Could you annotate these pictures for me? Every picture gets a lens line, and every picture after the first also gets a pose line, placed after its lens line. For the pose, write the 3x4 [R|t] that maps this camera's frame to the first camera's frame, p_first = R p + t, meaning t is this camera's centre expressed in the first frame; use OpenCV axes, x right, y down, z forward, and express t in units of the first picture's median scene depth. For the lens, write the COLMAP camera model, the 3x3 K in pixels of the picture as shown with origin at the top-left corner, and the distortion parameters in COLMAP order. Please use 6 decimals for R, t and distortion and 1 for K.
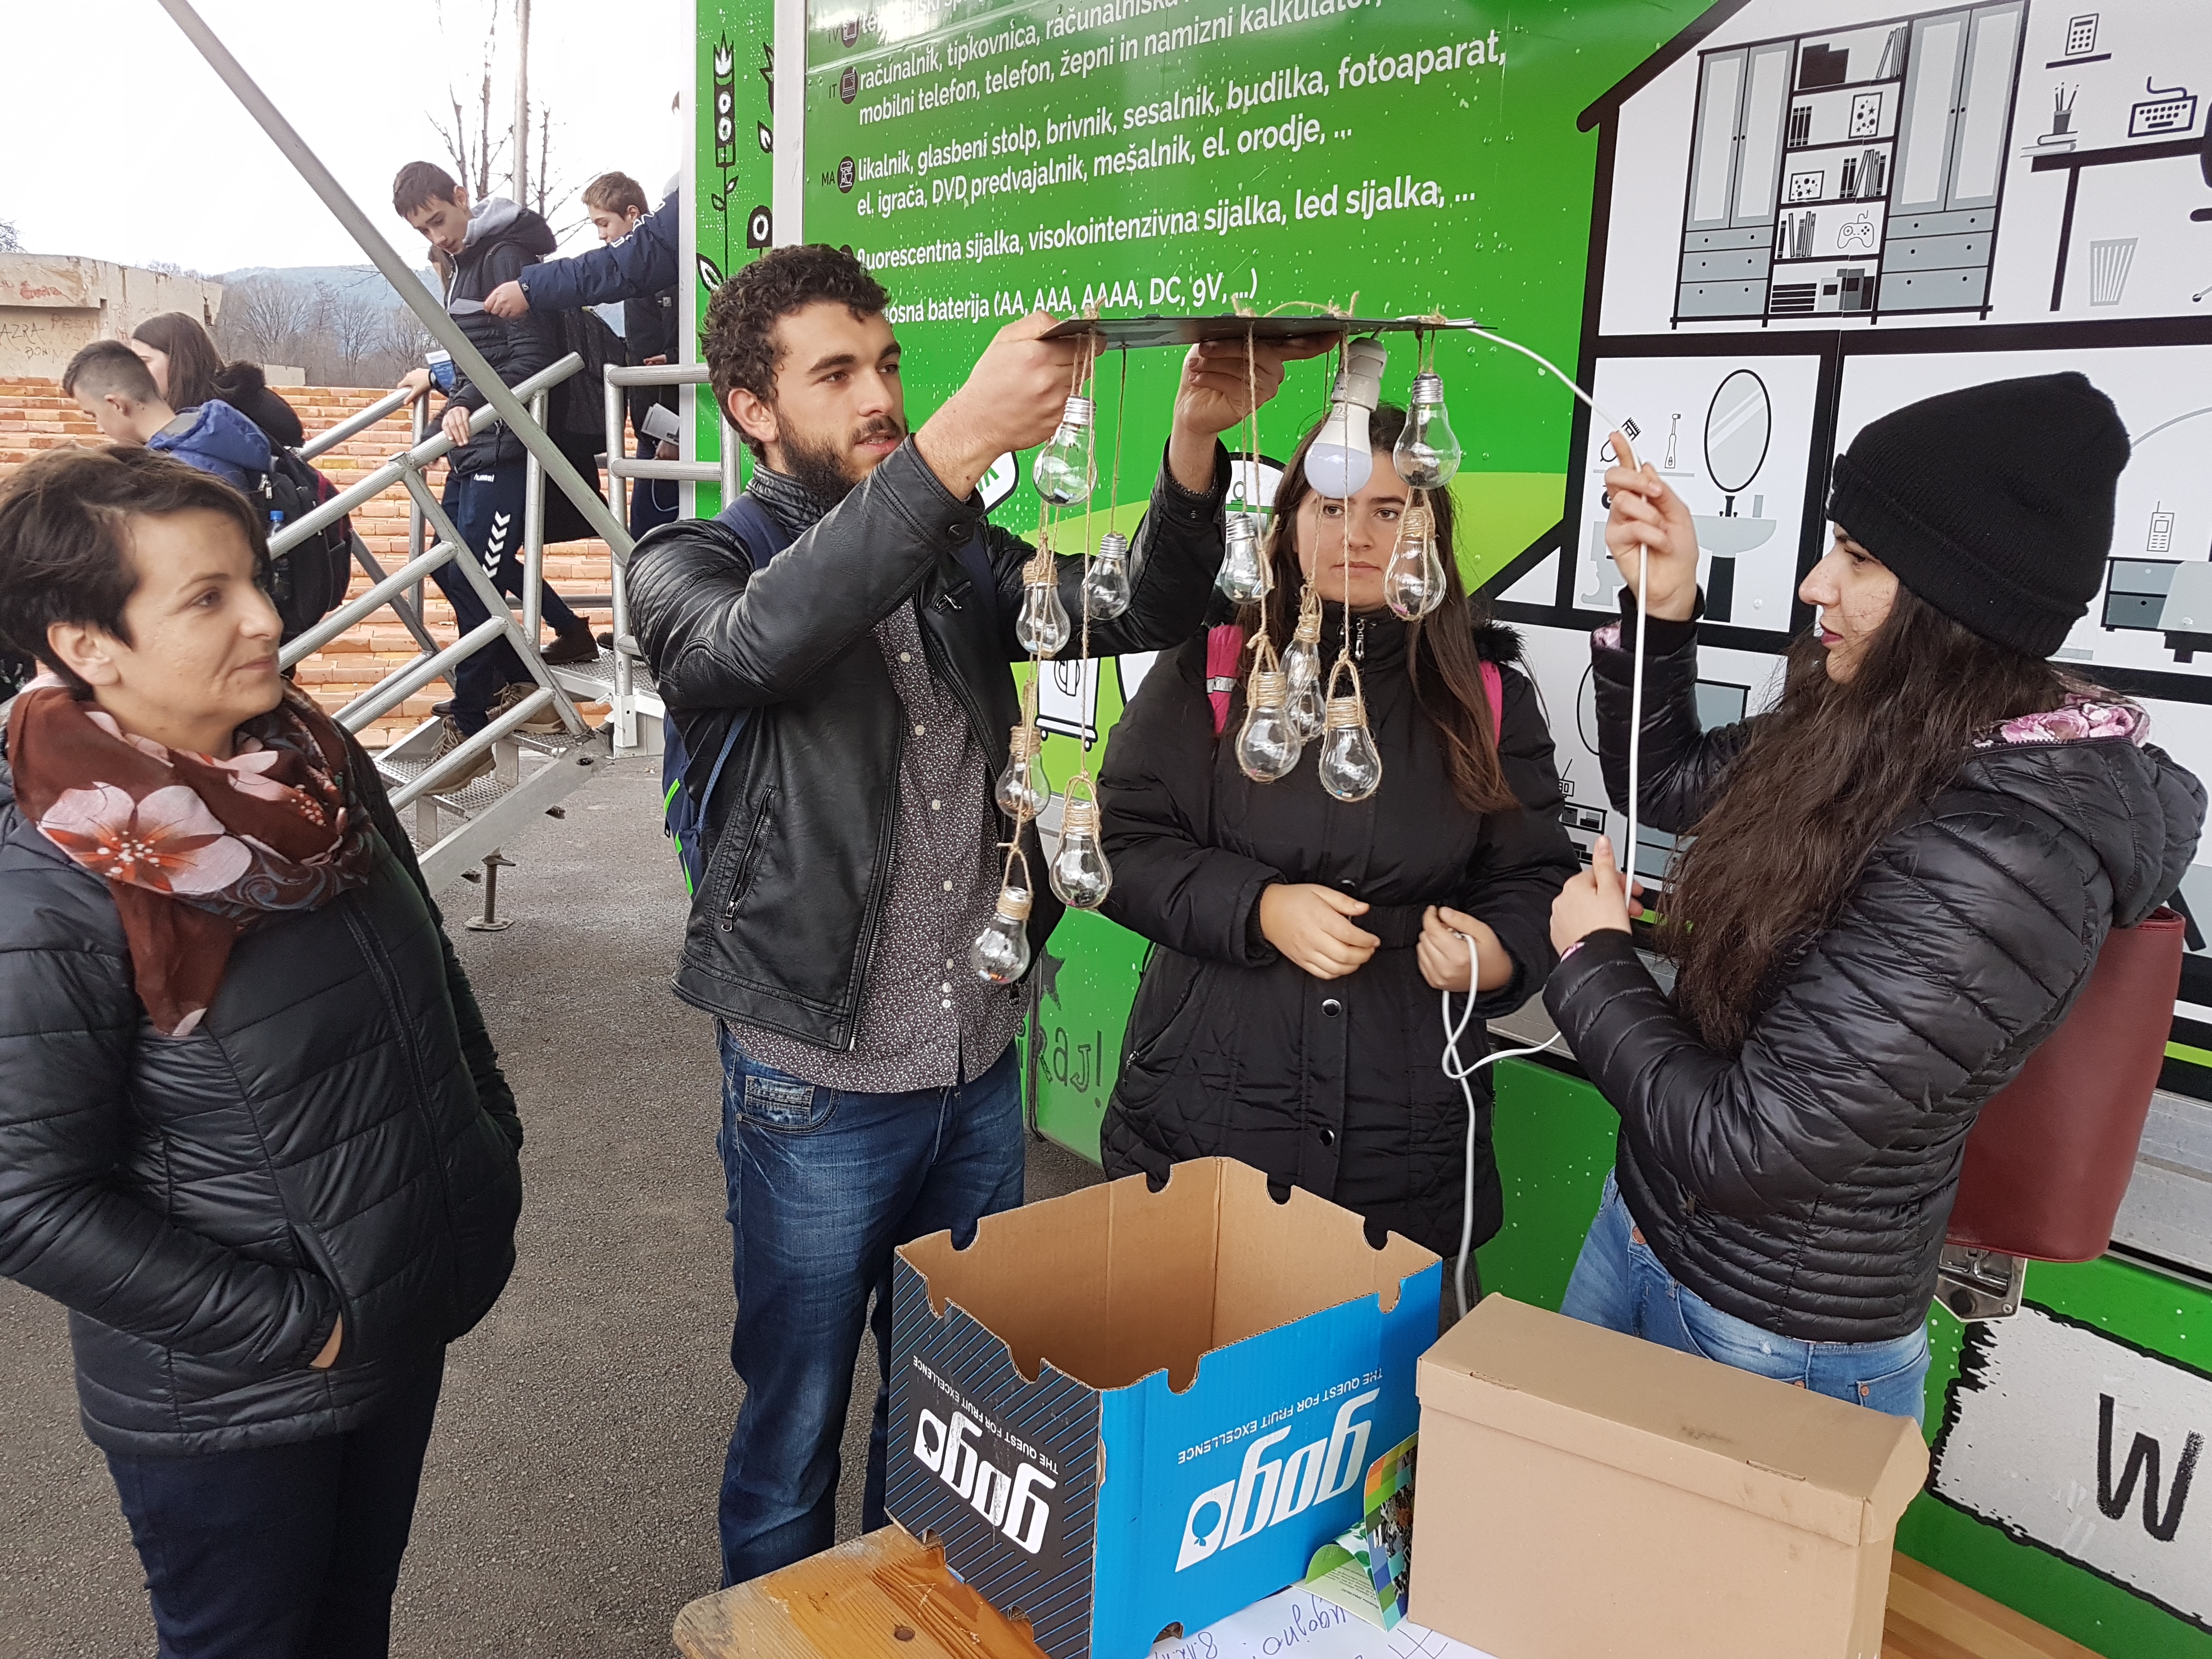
lens RADIAL K [[1729.4, 0, 1107.3], [0, 1729.4, 813.0], [0, 0, 1]] dist [-0.010085, 0.019929]
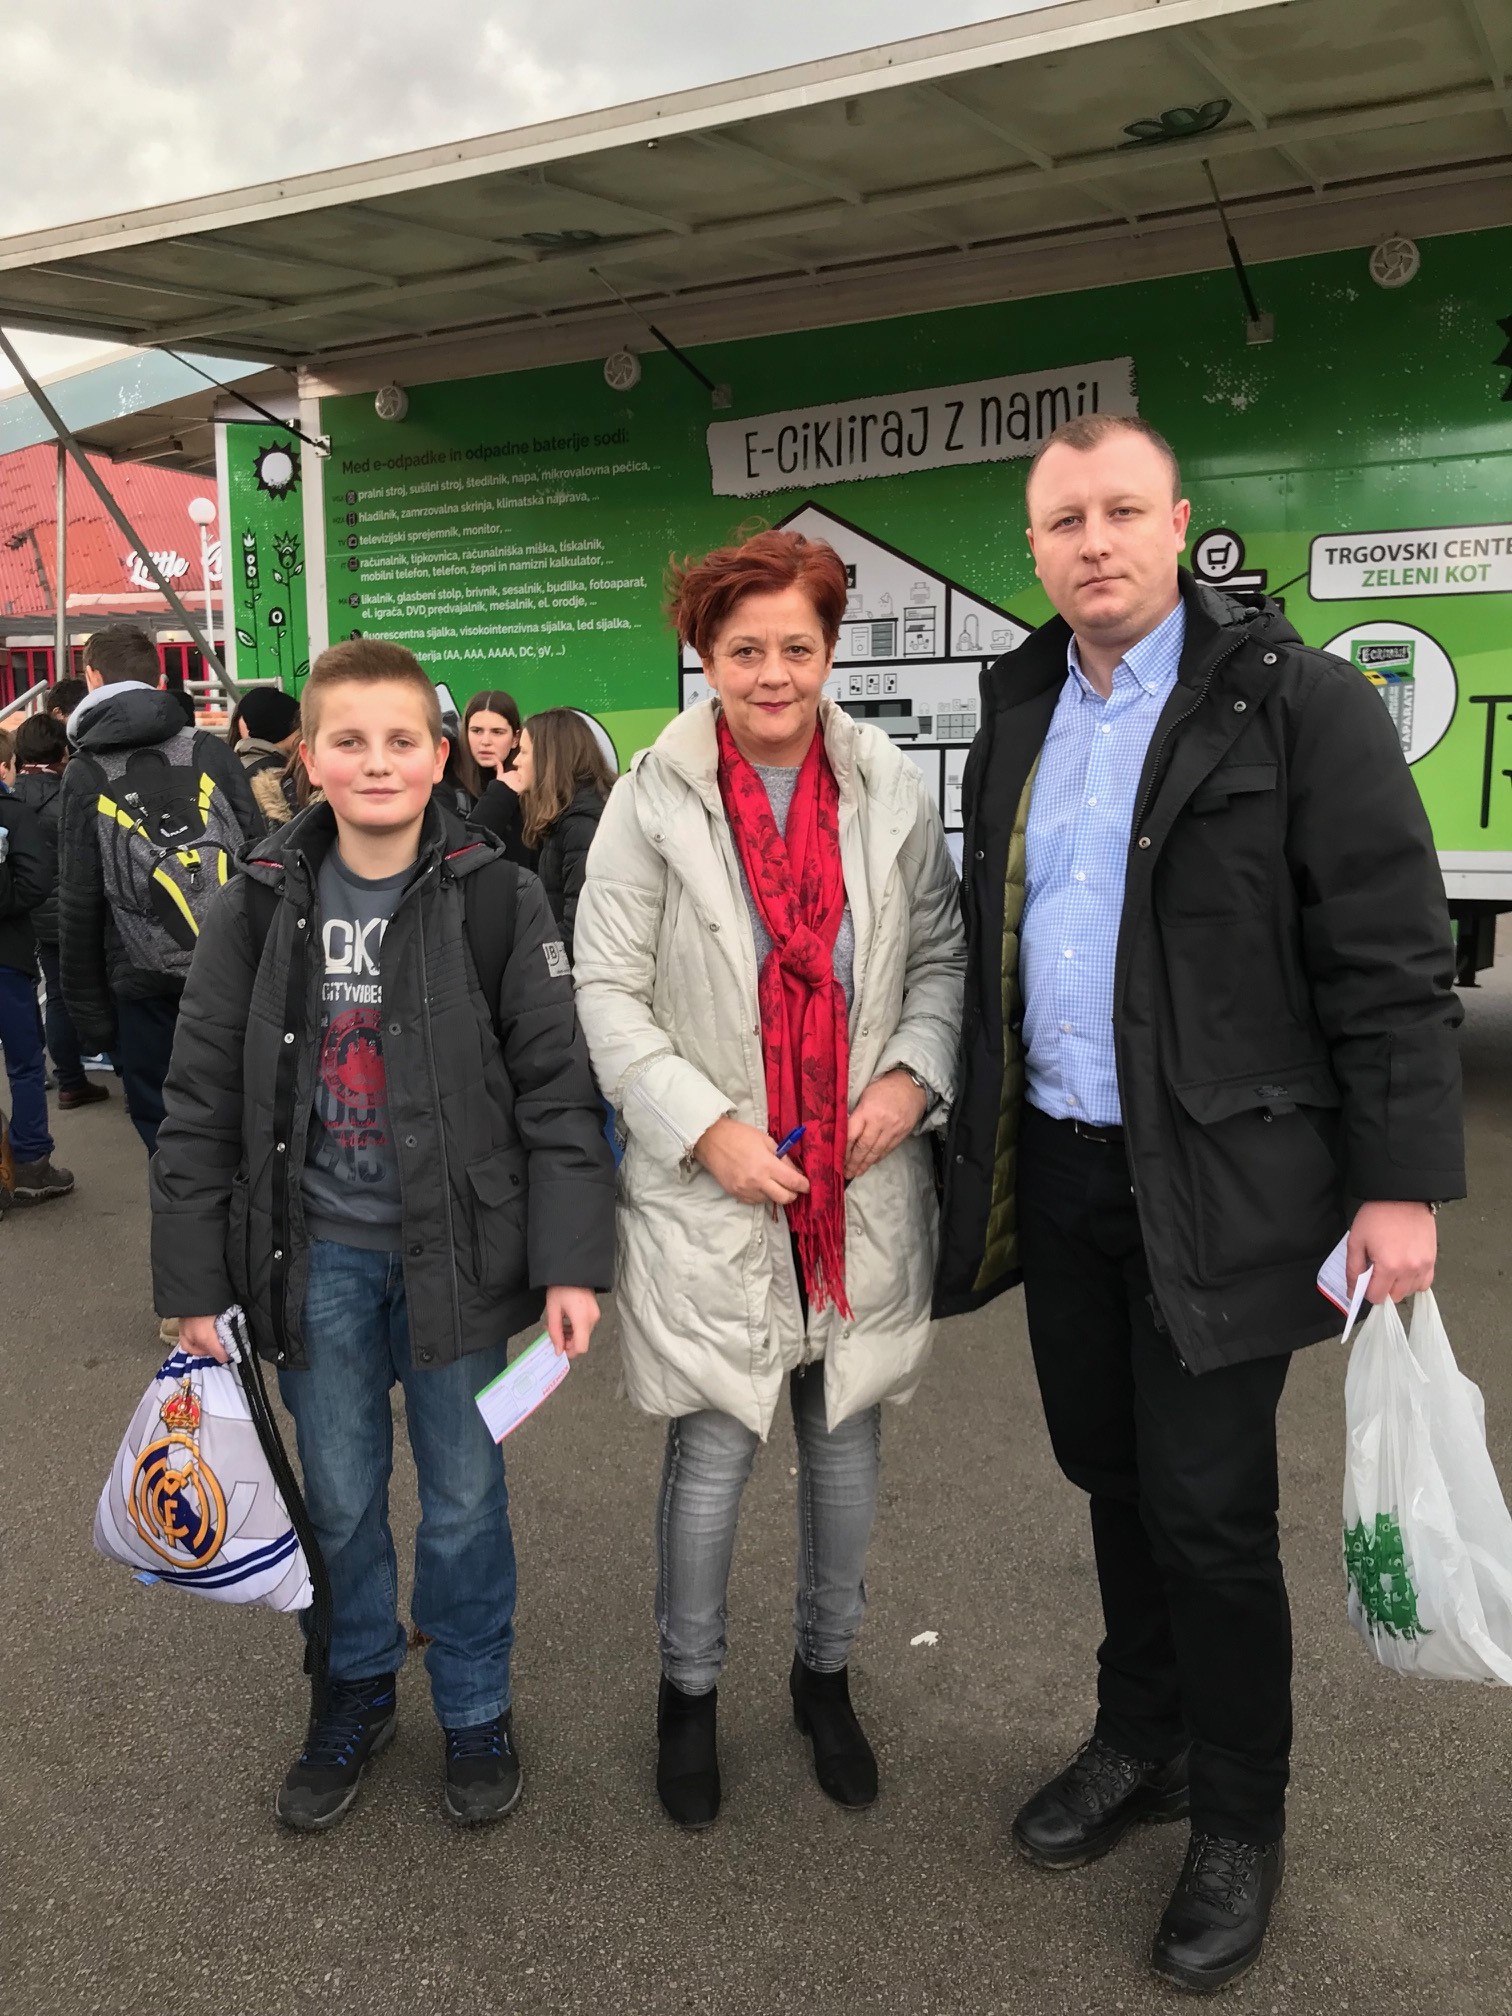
lens RADIAL K [[1653.6, 0, 769.5], [0, 1653.6, 1016.1], [0, 0, 1]] dist [0.029206, -0.064409]
pose [[0.915960, -0.109675, 0.385991, -0.872412], [0.124014, 0.992203, -0.012363, 0.458856], [-0.381626, 0.059192, 0.922420, -1.985966]]
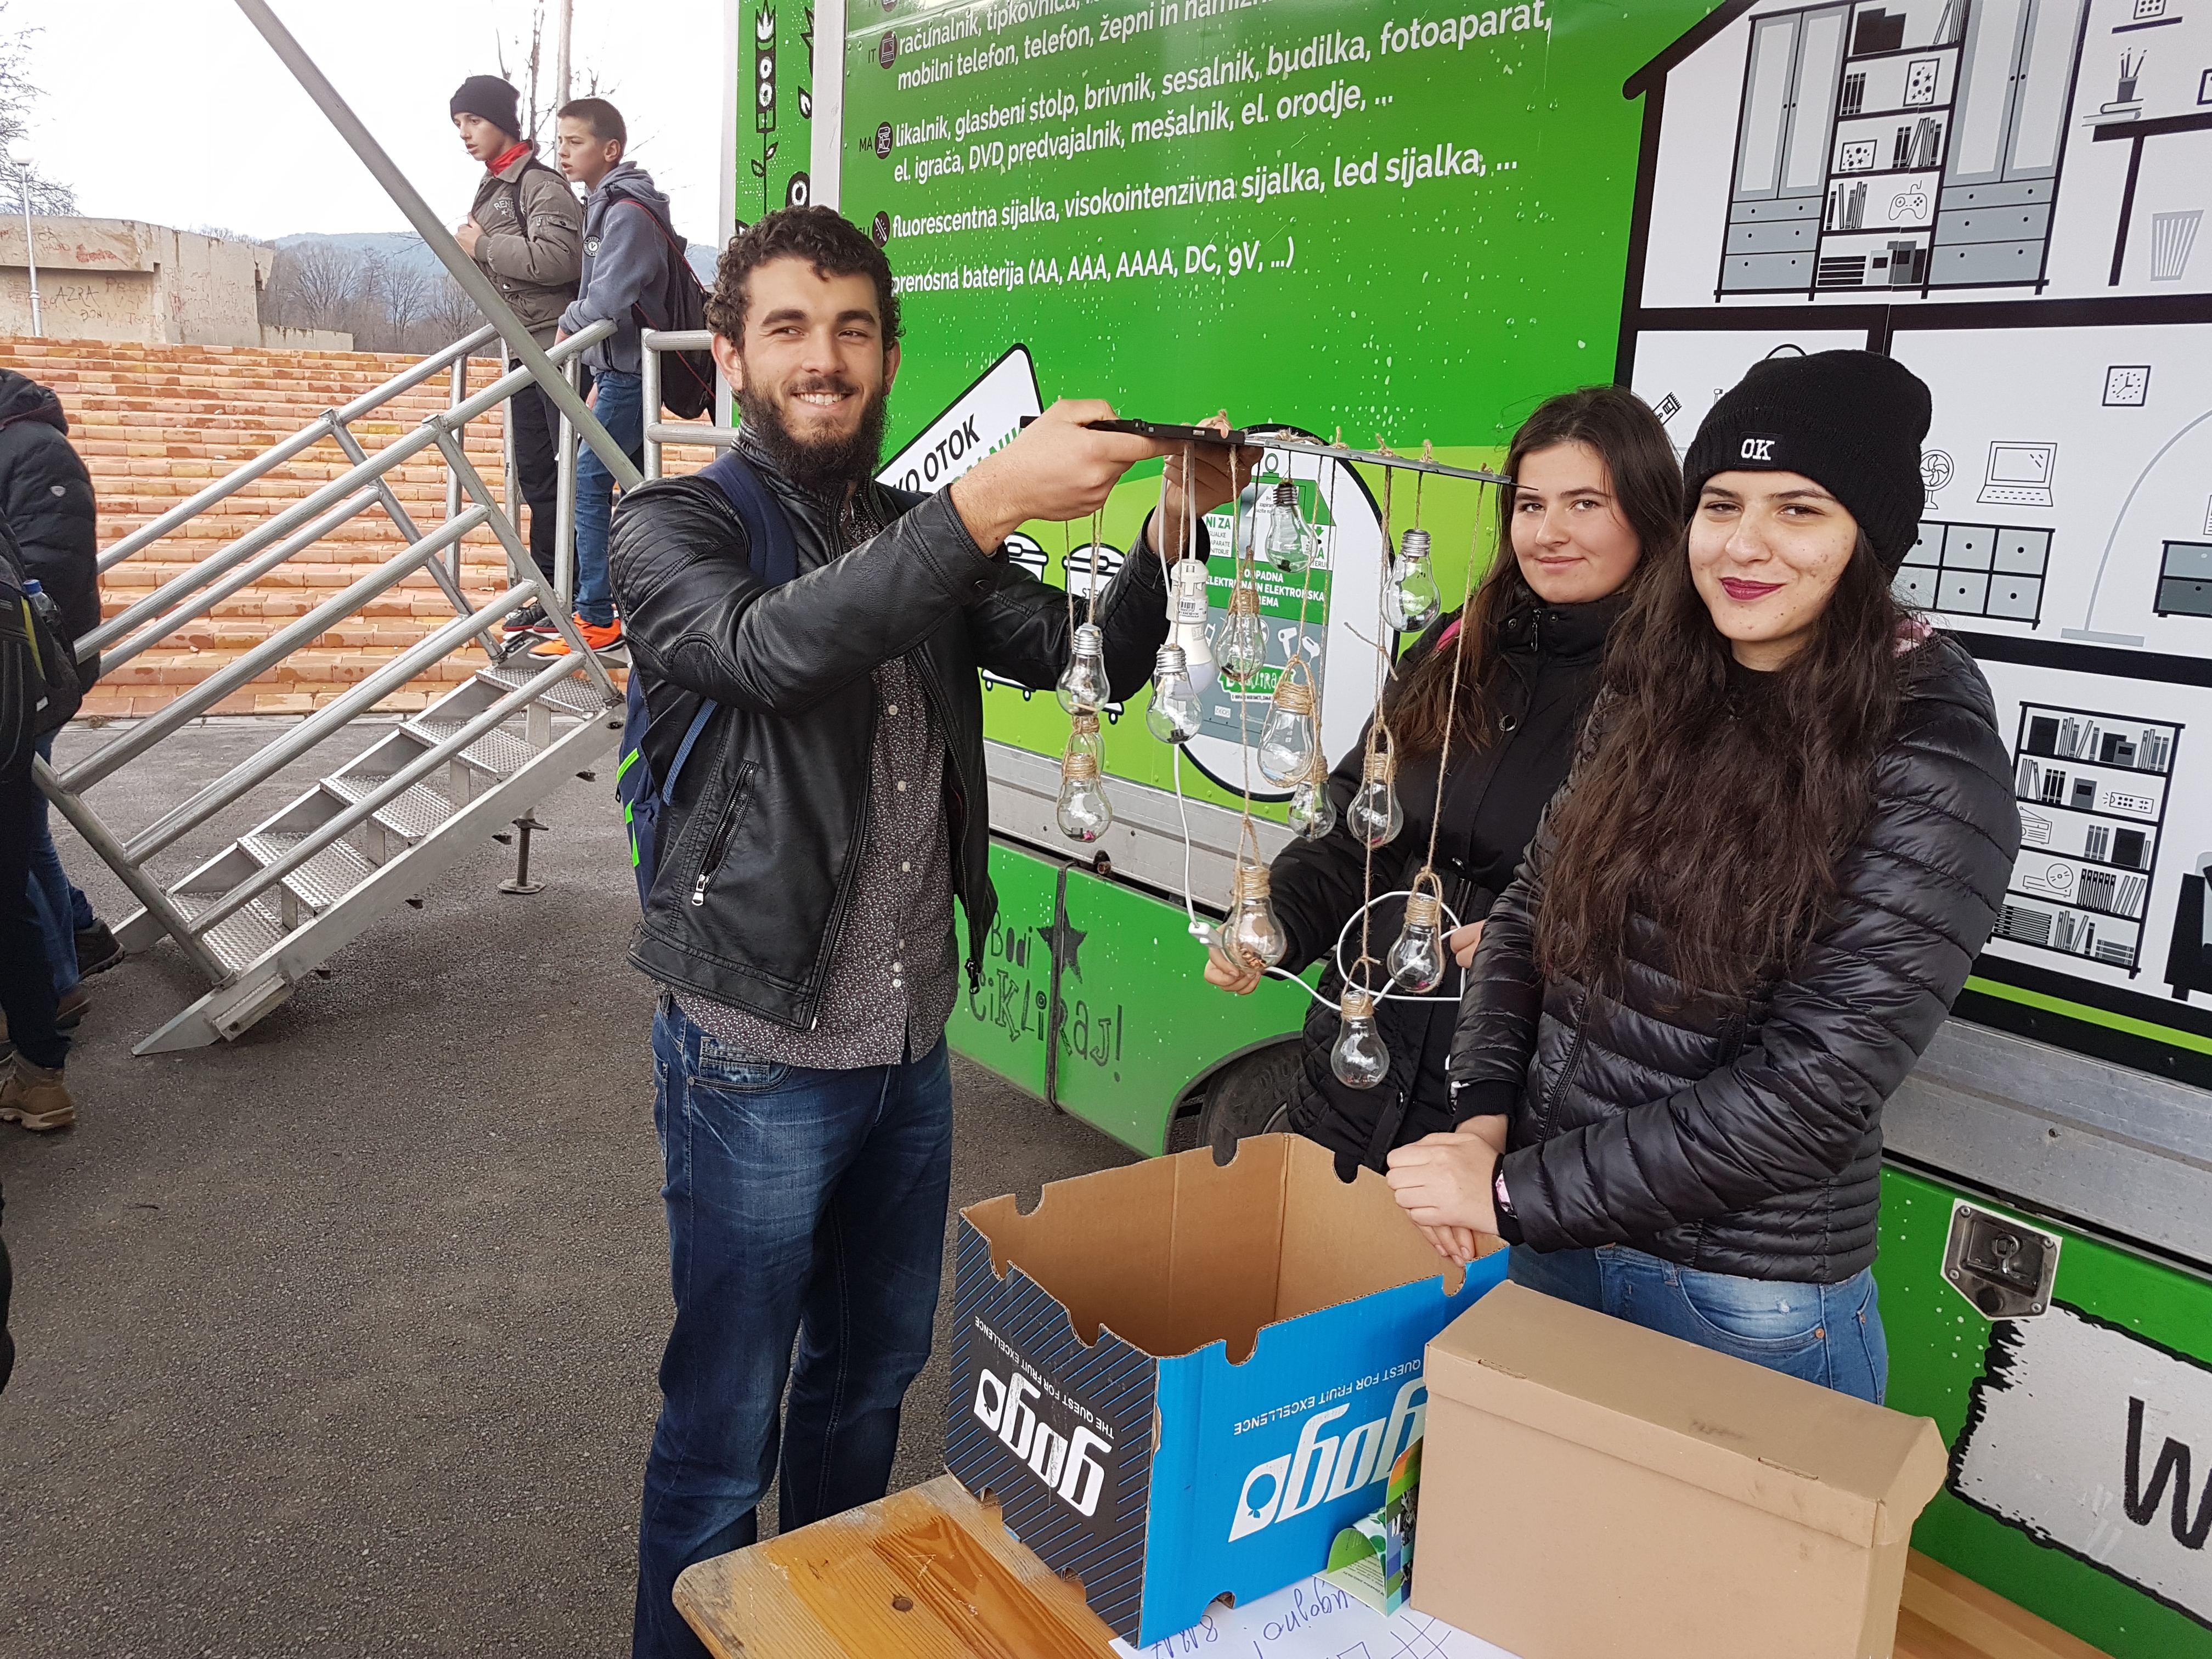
lens RADIAL K [[1727.3, 0, 1095.6], [0, 1727.3, 814.2], [0, 0, 1]] dist [-0.018171, 0.031780]
pose [[0.999477, 0.019417, -0.025874, 0.006013], [-0.019050, 0.999716, 0.014351, 0.002434], [0.026146, -0.013850, 0.999562, 0.009897]]
